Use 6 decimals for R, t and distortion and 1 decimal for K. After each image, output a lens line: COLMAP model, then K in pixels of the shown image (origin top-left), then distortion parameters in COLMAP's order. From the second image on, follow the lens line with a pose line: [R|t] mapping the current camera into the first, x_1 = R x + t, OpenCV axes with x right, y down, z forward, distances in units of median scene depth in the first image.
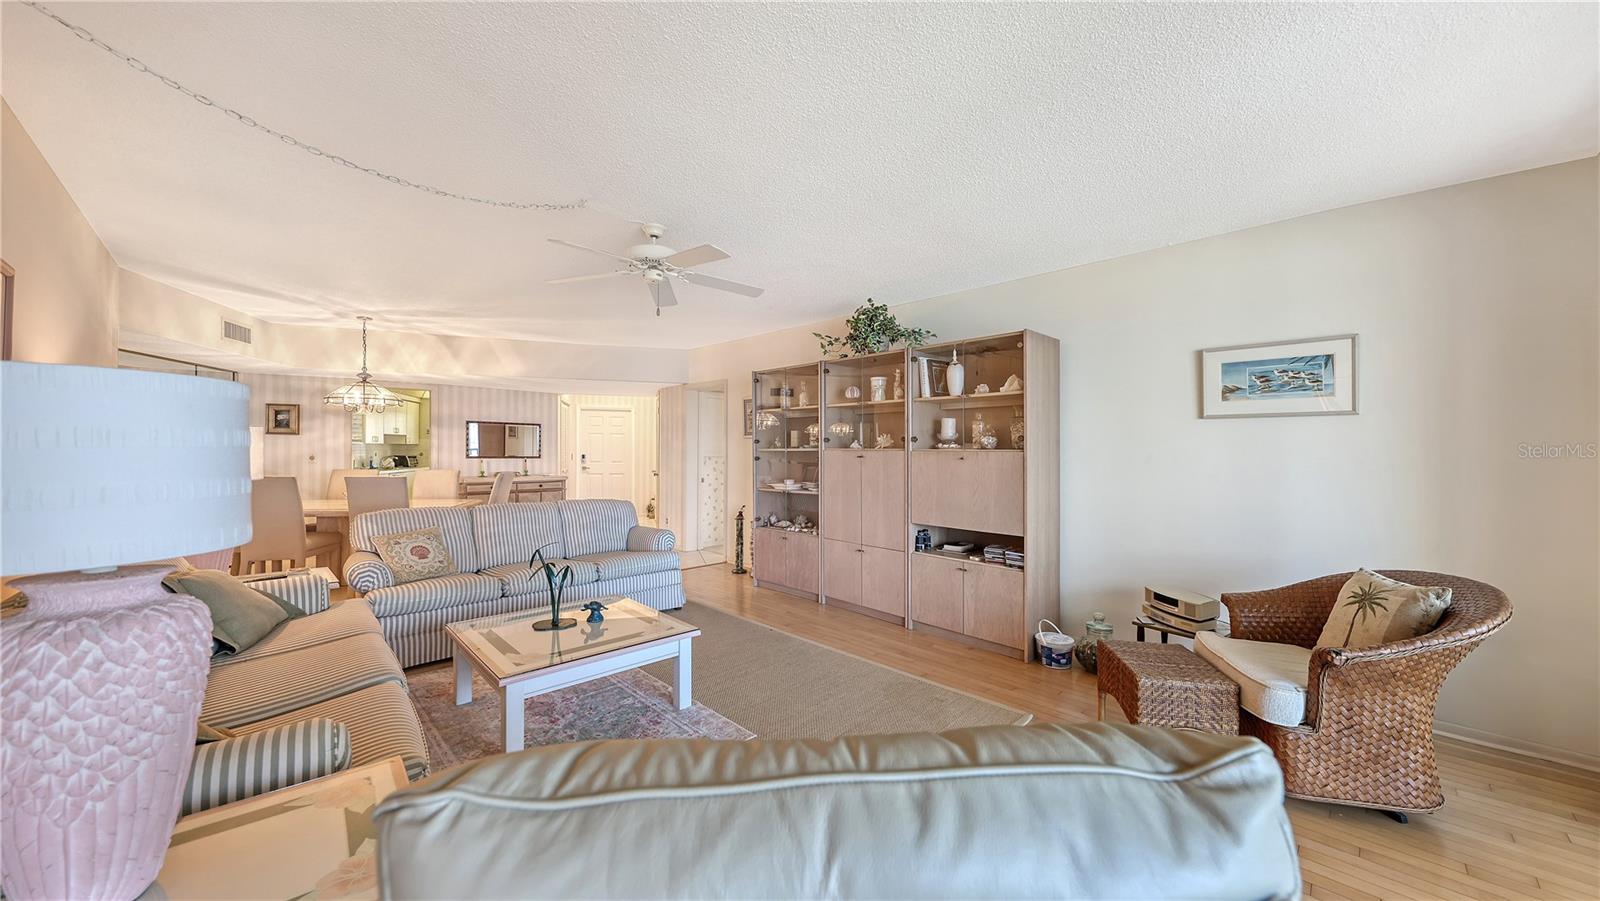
lens RADIAL K [[555.9, 0, 799.7], [0, 555.9, 444.6], [0, 0, 1]] dist [0.003109, 0.000162]
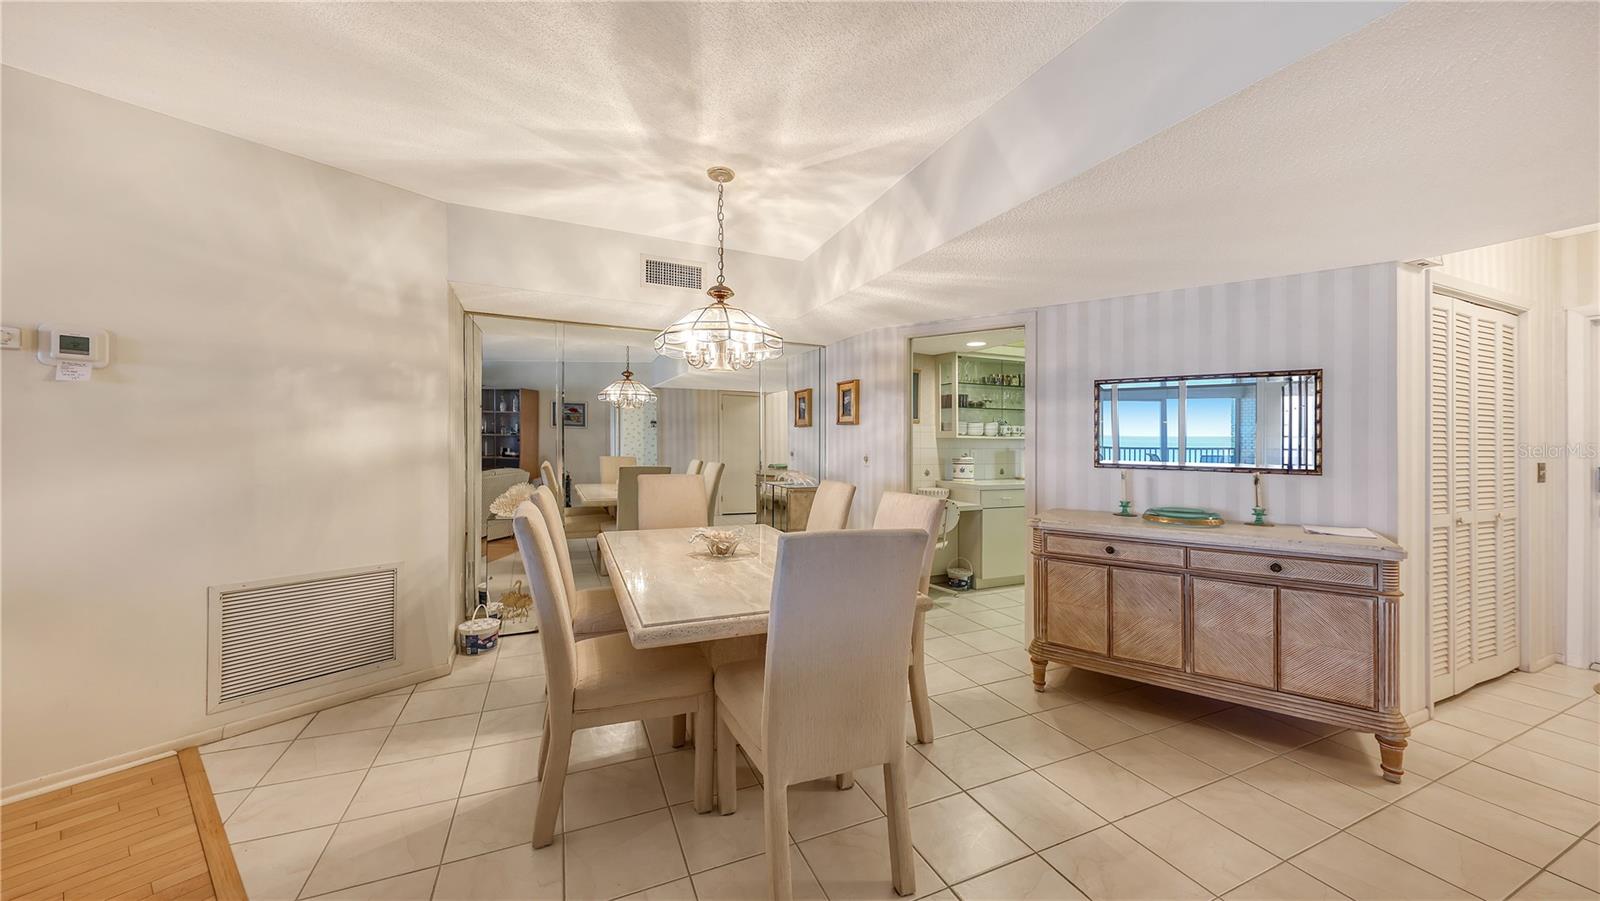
lens RADIAL K [[555.9, 0, 802.0], [0, 555.9, 442.1], [0, 0, 1]] dist [0.003109, 0.000162]
pose [[0.155430, -0.006442, -0.987826, -0.246528], [0.000840, 0.999979, -0.006389, 0.008281], [0.987847, 0.000164, 0.155432, 0.836498]]
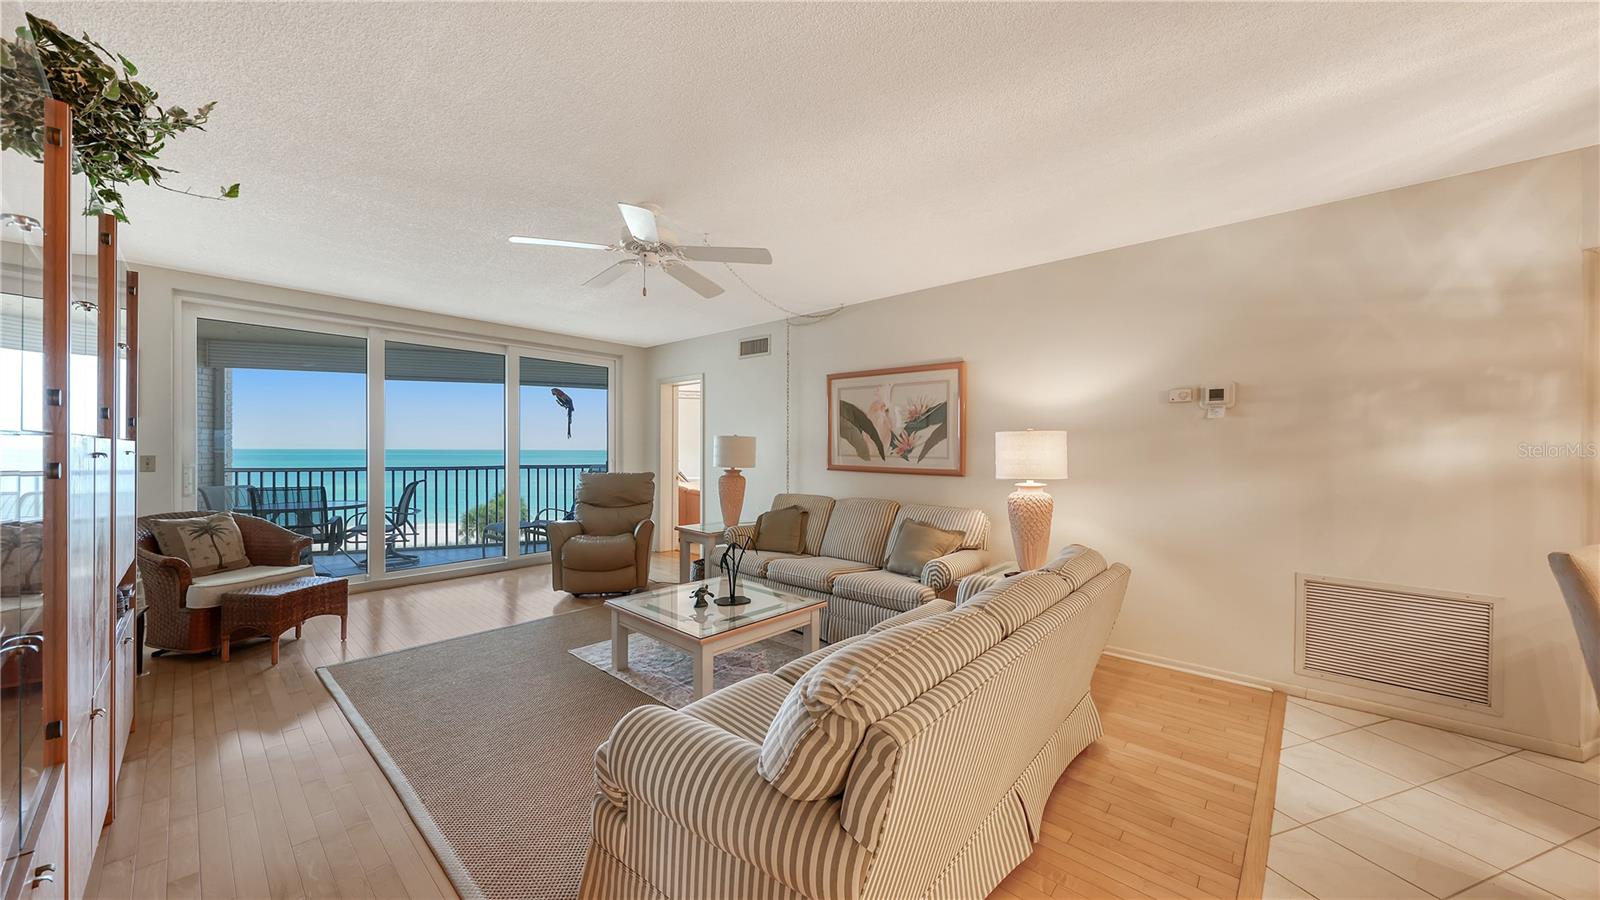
lens RADIAL K [[555.9, 0, 799.9], [0, 555.9, 451.9], [0, 0, 1]] dist [0.003109, 0.000162]
pose [[-0.997292, -0.016196, -0.071741, -0.225526], [-0.015638, 0.999843, -0.008327, 0.010869], [0.071864, -0.007182, -0.997389, 0.937719]]
